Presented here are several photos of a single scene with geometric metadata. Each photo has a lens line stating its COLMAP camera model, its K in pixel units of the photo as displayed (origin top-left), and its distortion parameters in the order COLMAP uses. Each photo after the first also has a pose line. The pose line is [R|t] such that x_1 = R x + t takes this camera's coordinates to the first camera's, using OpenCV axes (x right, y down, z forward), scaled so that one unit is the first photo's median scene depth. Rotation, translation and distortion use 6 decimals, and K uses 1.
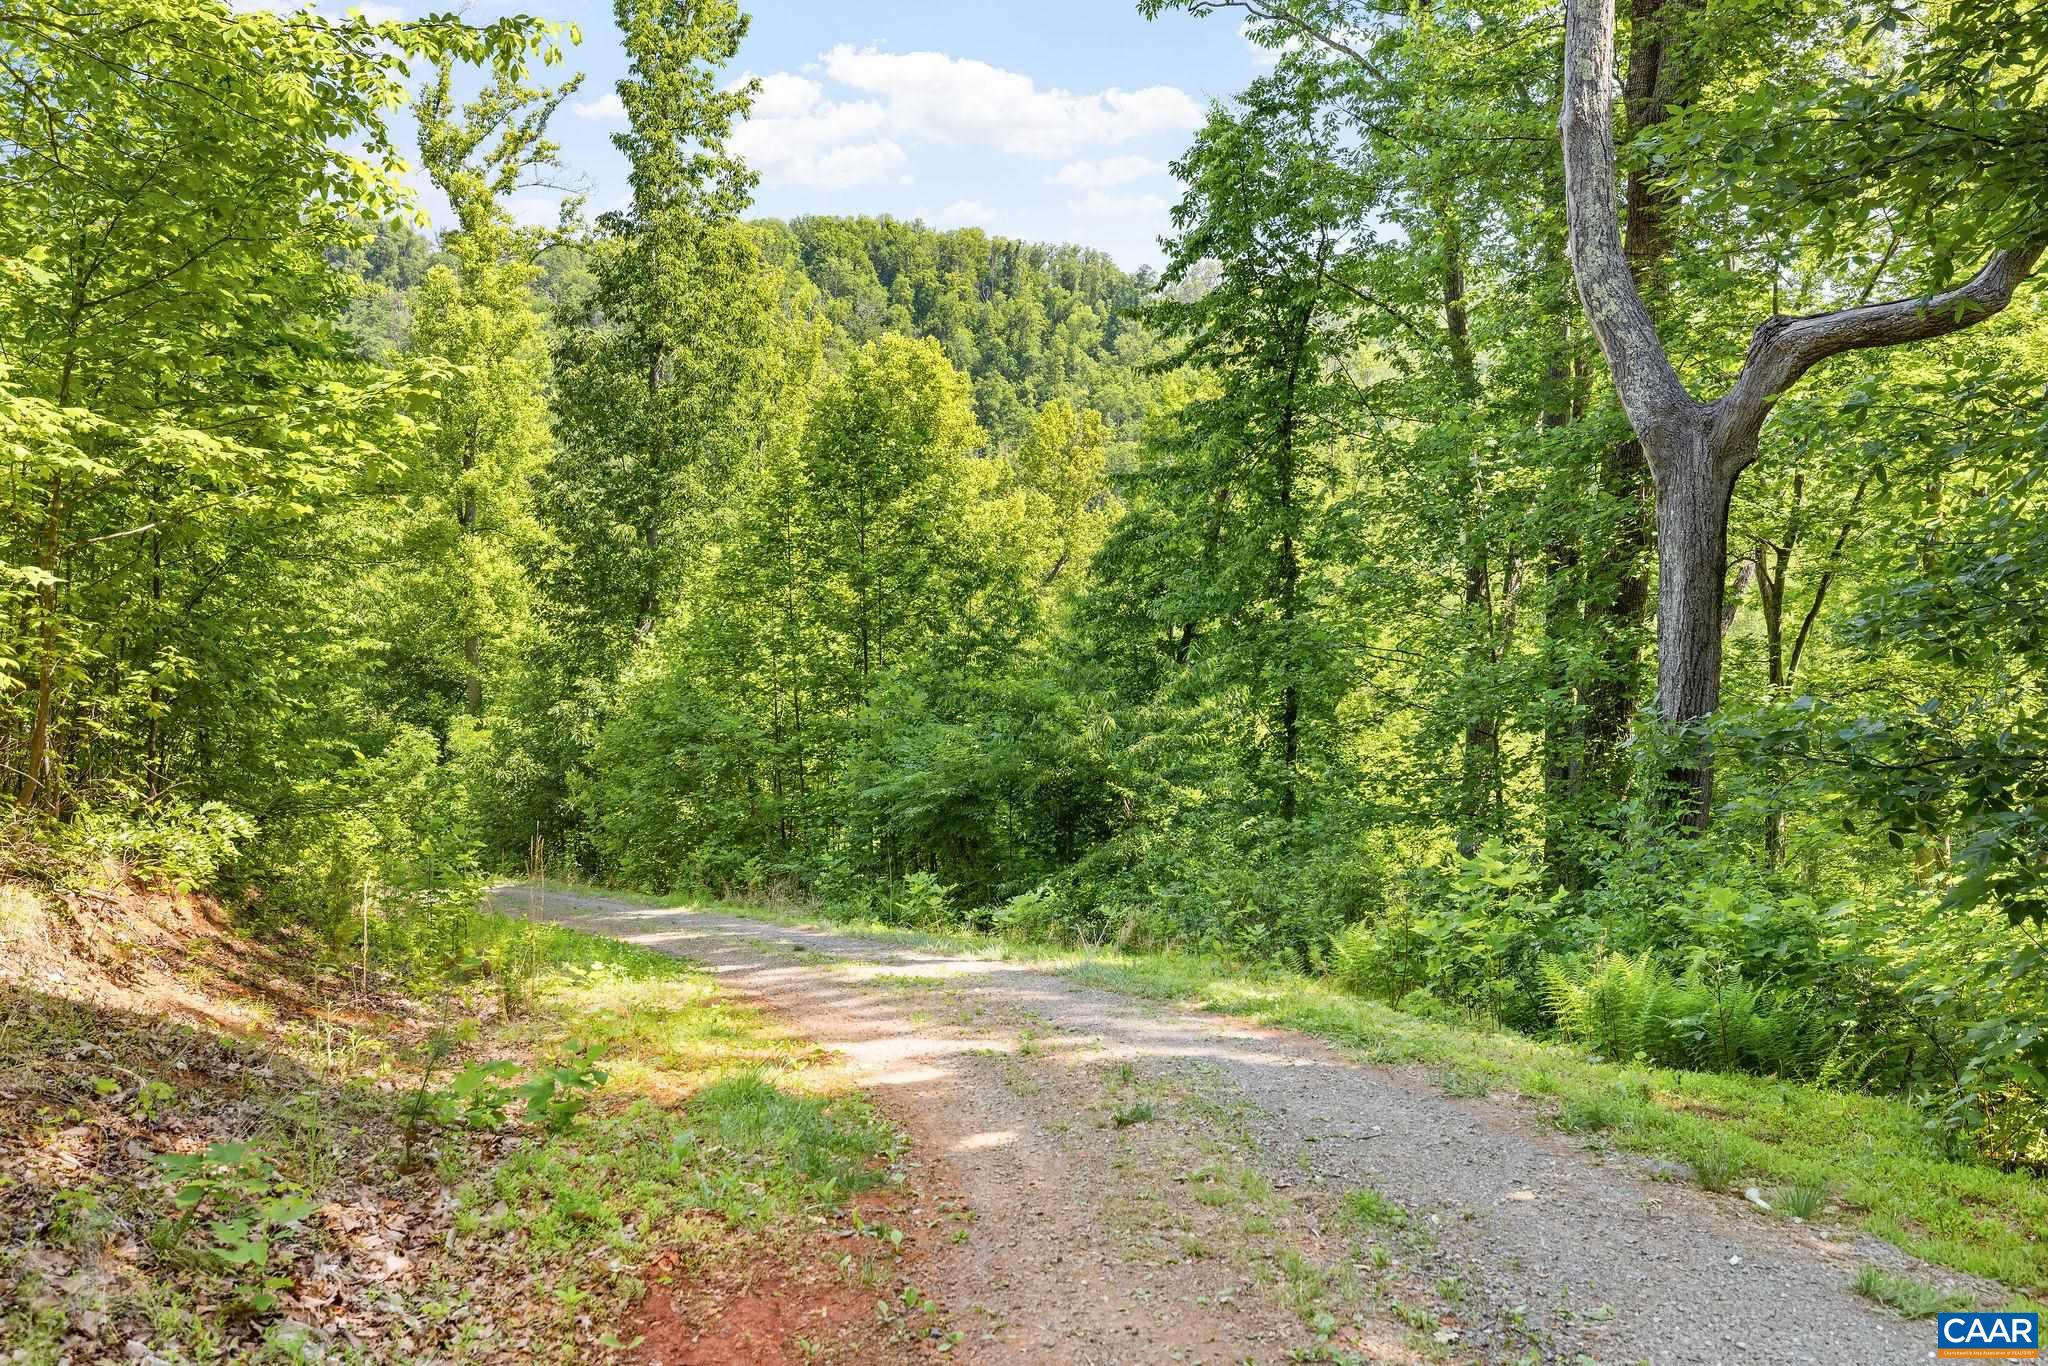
lens RADIAL K [[1664.3, 0, 1028.0], [0, 1664.3, 669.8], [0, 0, 1]] dist [-0.002542, -0.001253]
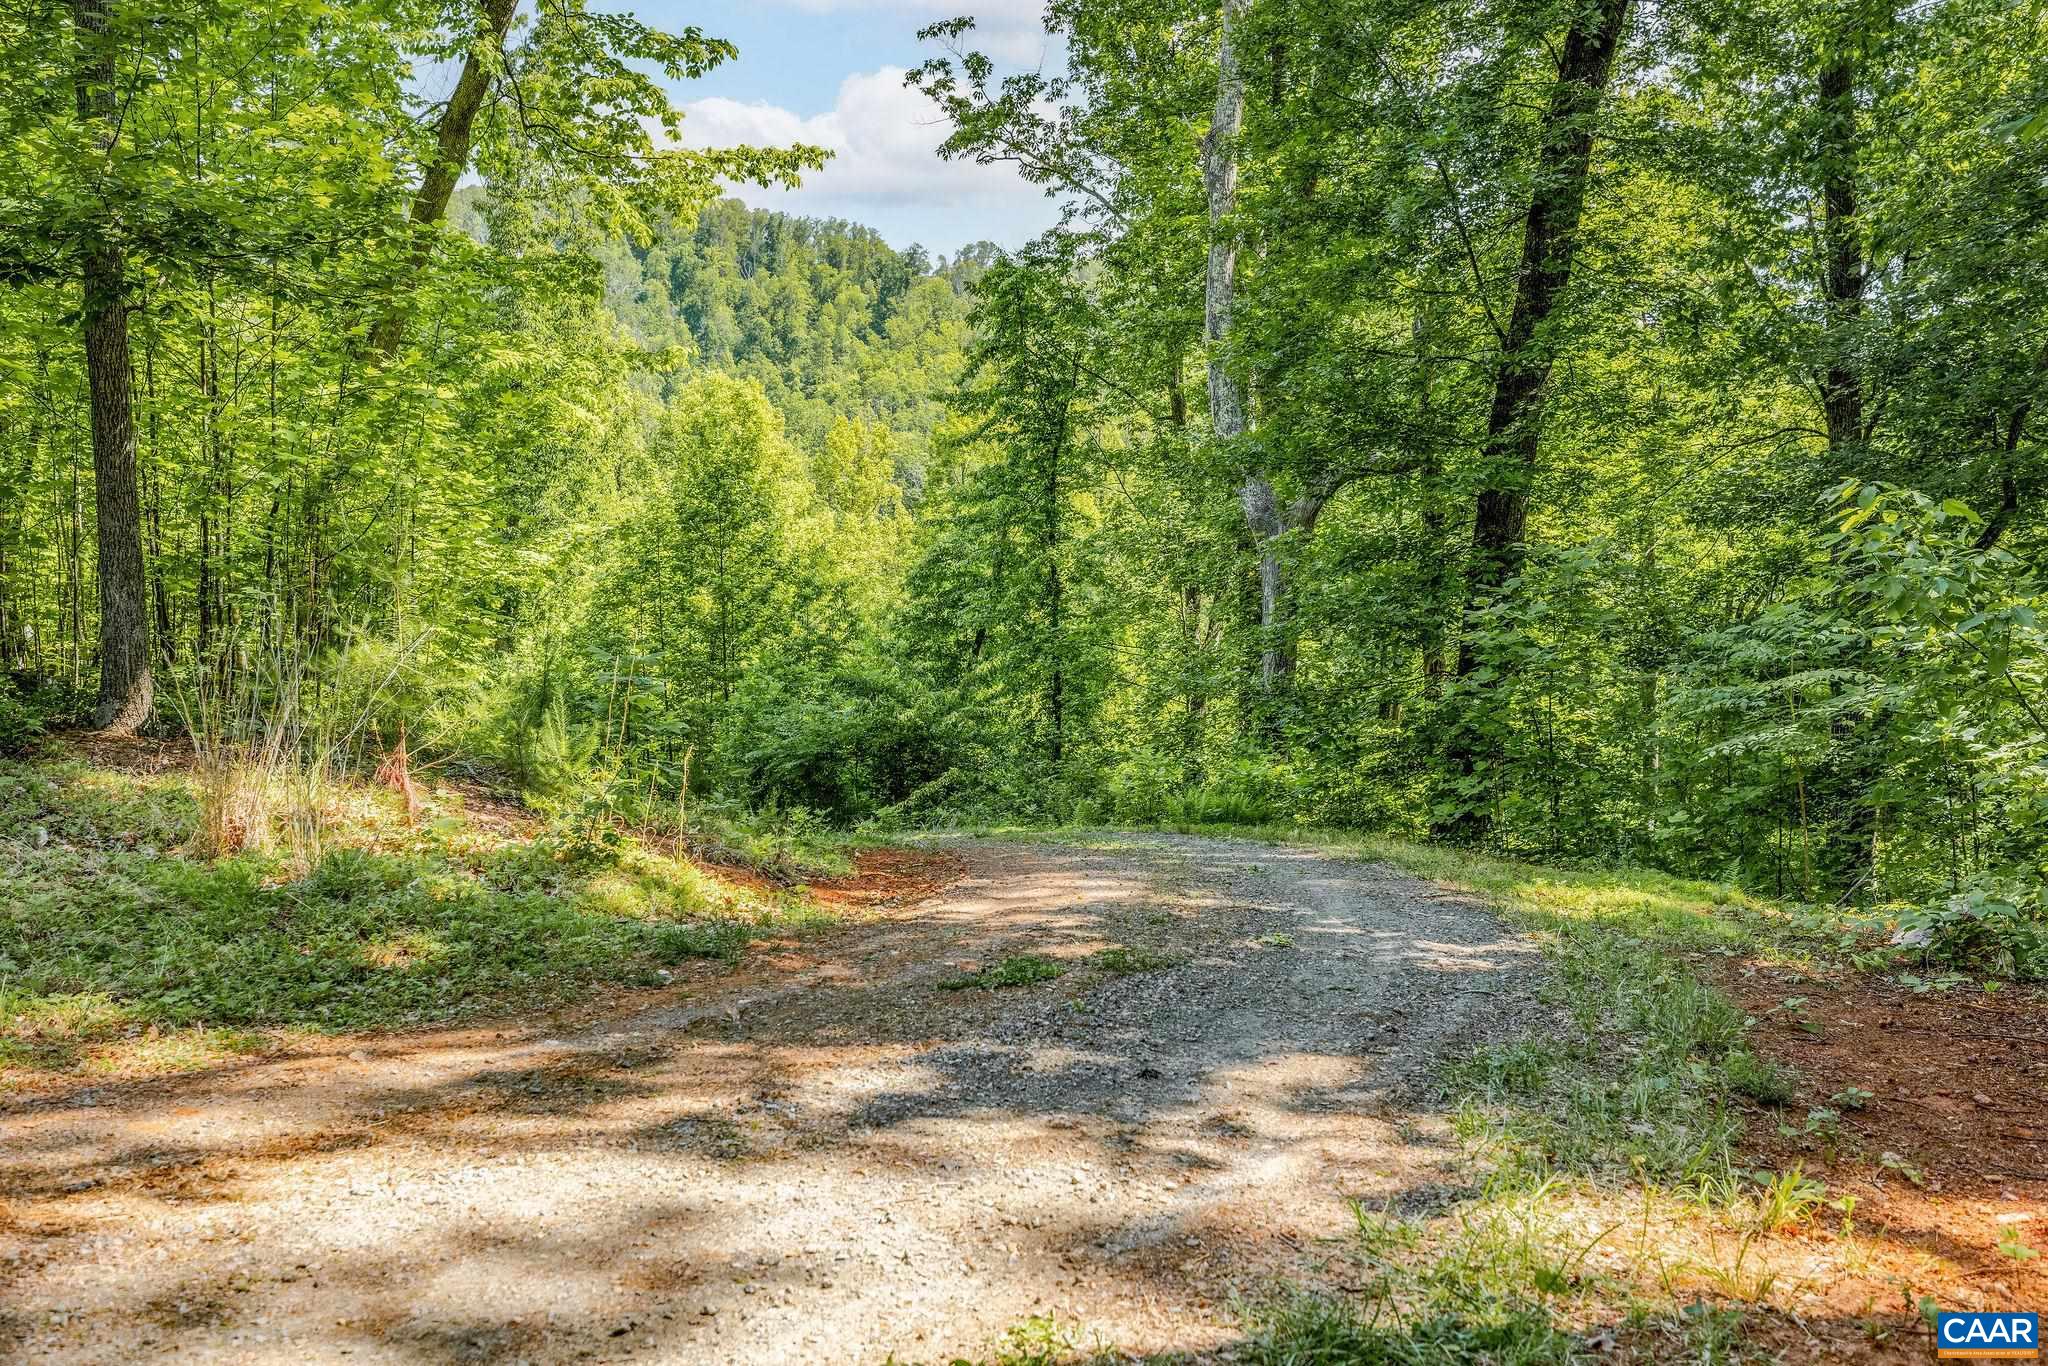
lens RADIAL K [[1769.7, 0, 1022.4], [0, 1769.7, 680.4], [0, 0, 1]] dist [-0.003447, -0.000761]
pose [[0.991580, -0.009184, 0.129166, -0.047712], [0.008167, 0.999931, 0.008403, 0.002268], [-0.129234, -0.007277, 0.991587, -0.359040]]
